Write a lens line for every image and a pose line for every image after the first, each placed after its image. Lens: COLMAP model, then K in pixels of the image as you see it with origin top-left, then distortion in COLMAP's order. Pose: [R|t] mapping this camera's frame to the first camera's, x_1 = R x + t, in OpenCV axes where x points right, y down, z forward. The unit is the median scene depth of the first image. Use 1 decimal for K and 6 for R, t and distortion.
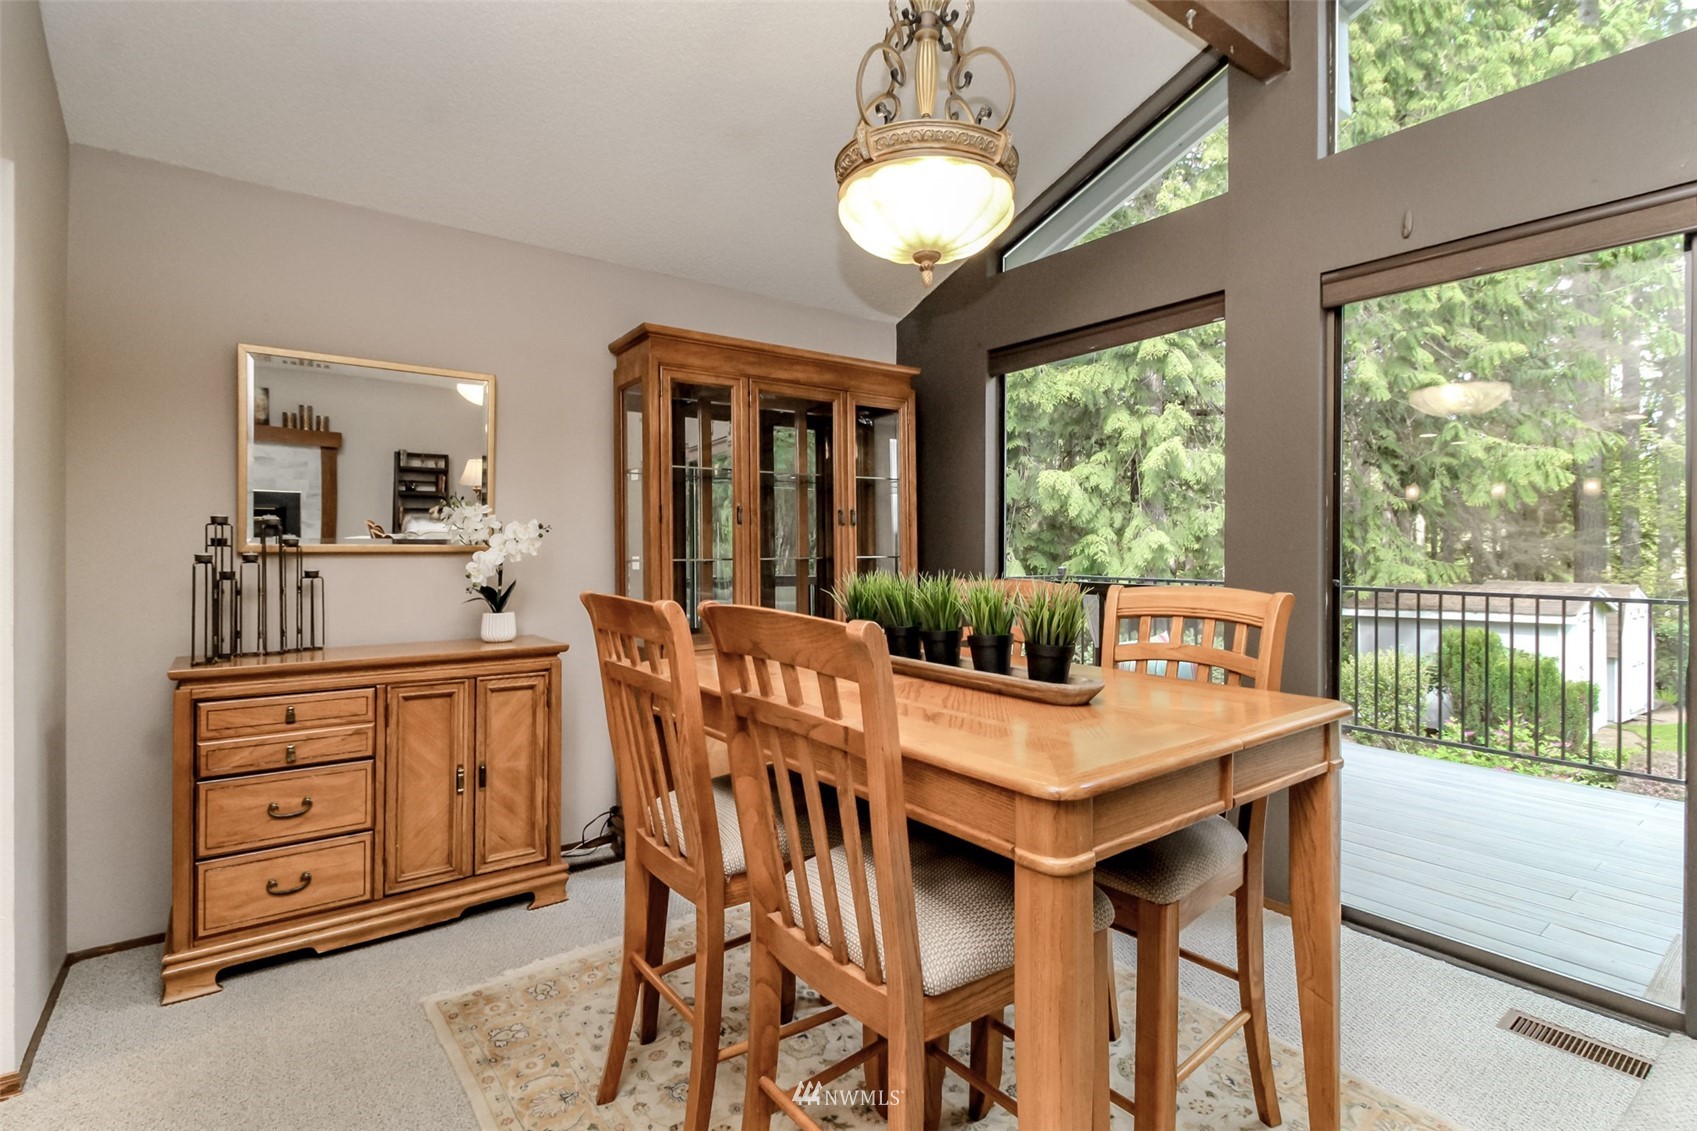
lens RADIAL K [[810.5, 0, 850.3], [0, 810.5, 547.5], [0, 0, 1]] dist [0.000505, 0.000085]
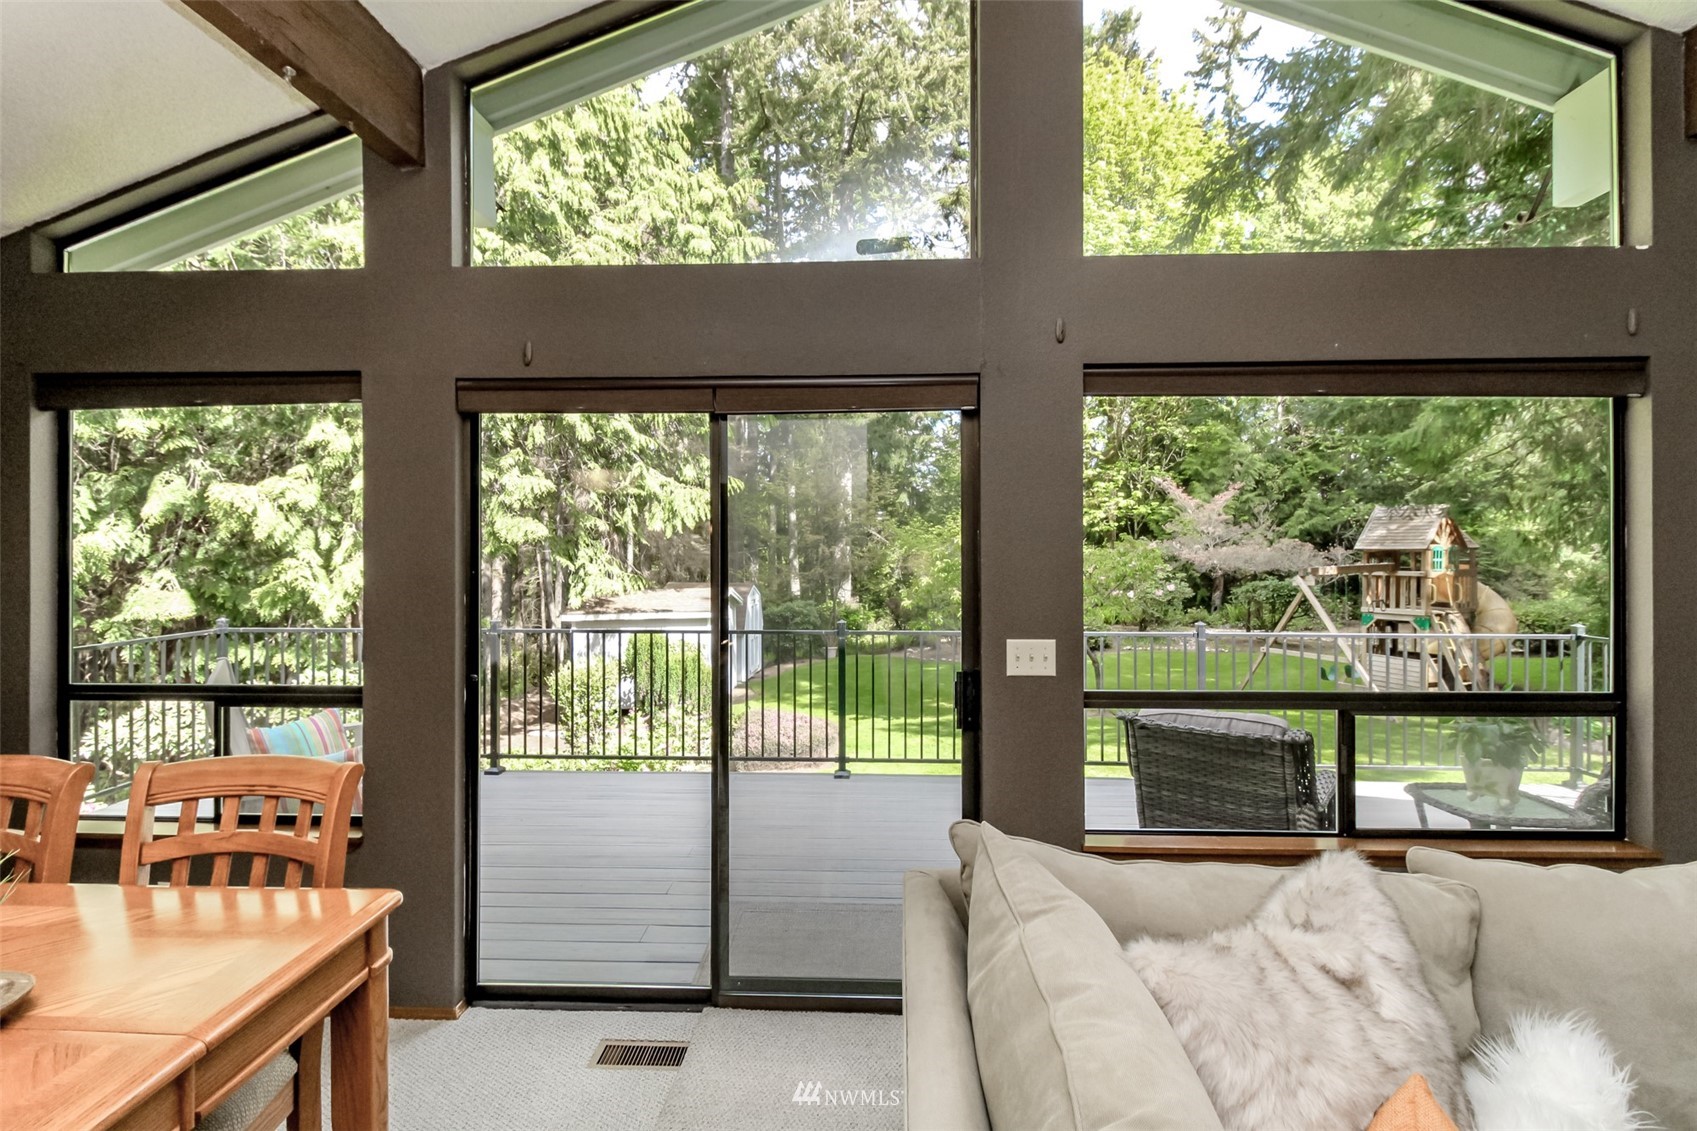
lens RADIAL K [[777.6, 0, 843.8], [0, 777.6, 546.5], [0, 0, 1]] dist [0.021676, -0.014020]
pose [[0.639832, -0.000616, 0.768515, 0.032851], [0.000407, 1.000000, 0.000463, -0.030446], [-0.768515, 0.000017, 0.639832, -0.000408]]
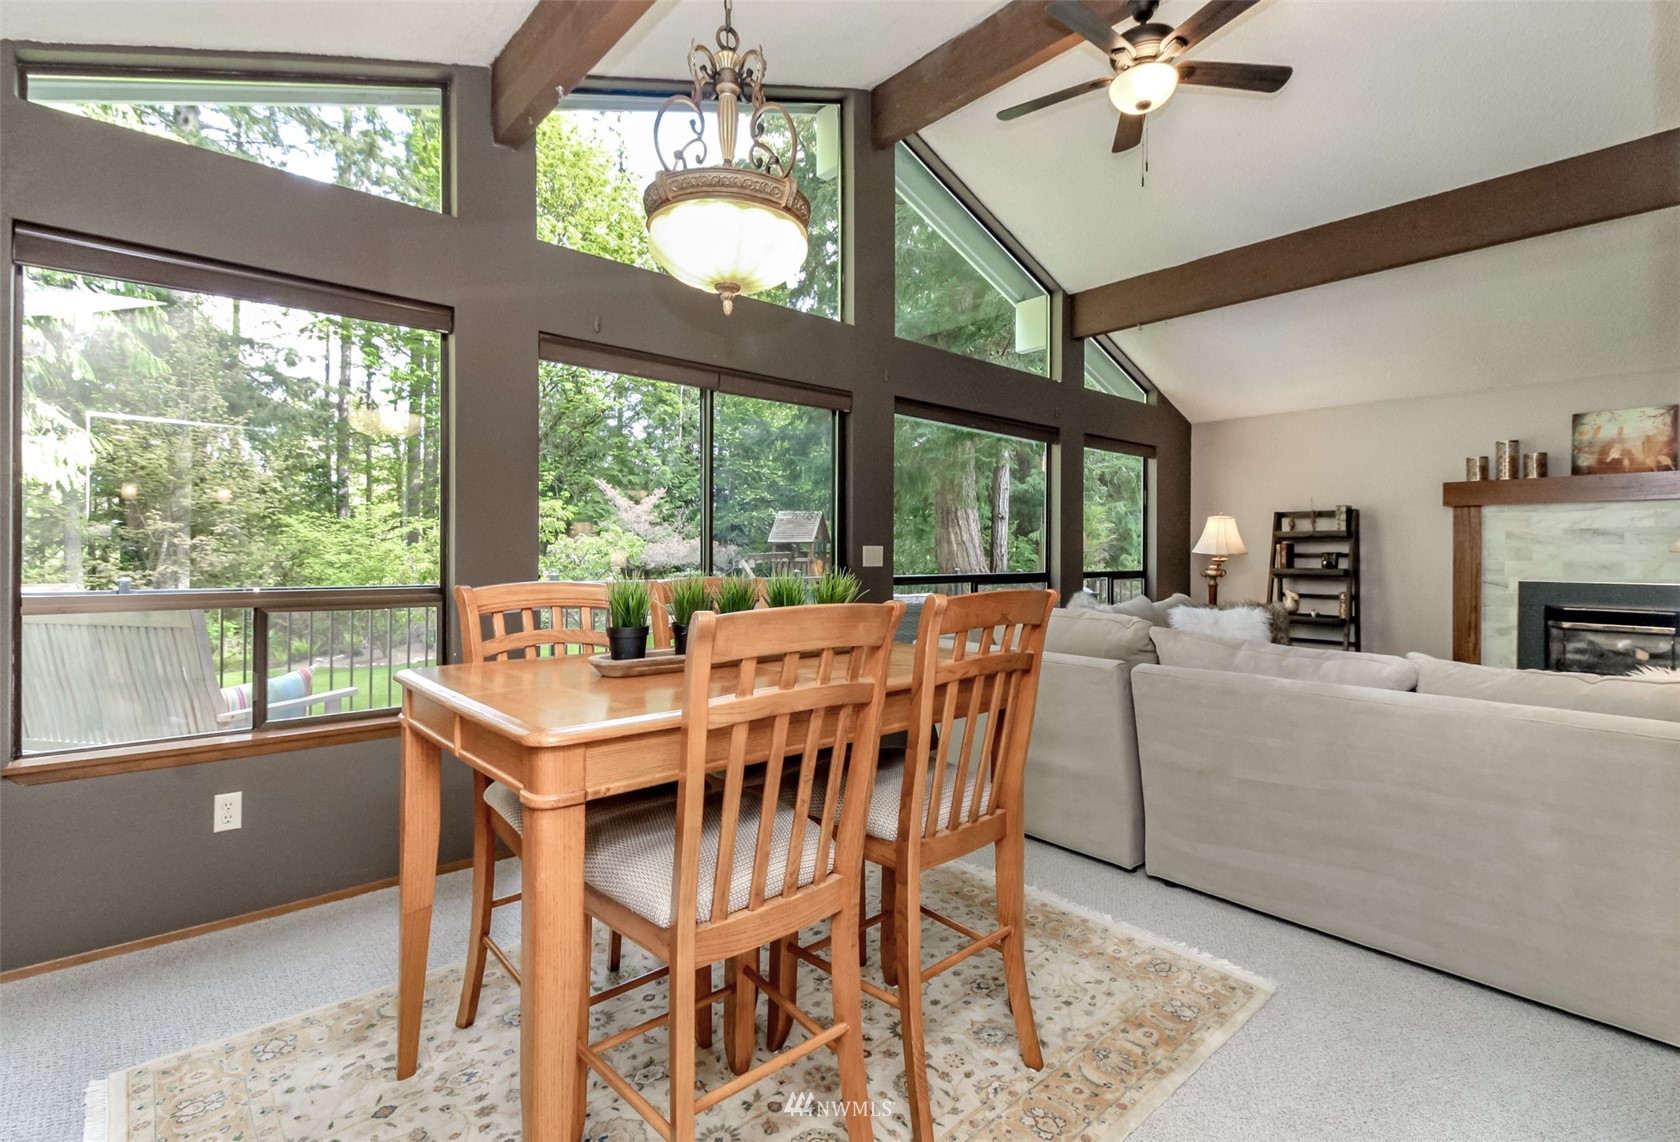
lens RADIAL K [[778.9, 0, 850.2], [0, 778.9, 549.2], [0, 0, 1]] dist [-0.000693, -0.000073]
pose [[-0.080040, 0.005244, 0.996778, -0.153487], [-0.006040, 0.999965, -0.005745, 0.000477], [-0.996773, -0.006480, -0.080006, 0.144403]]
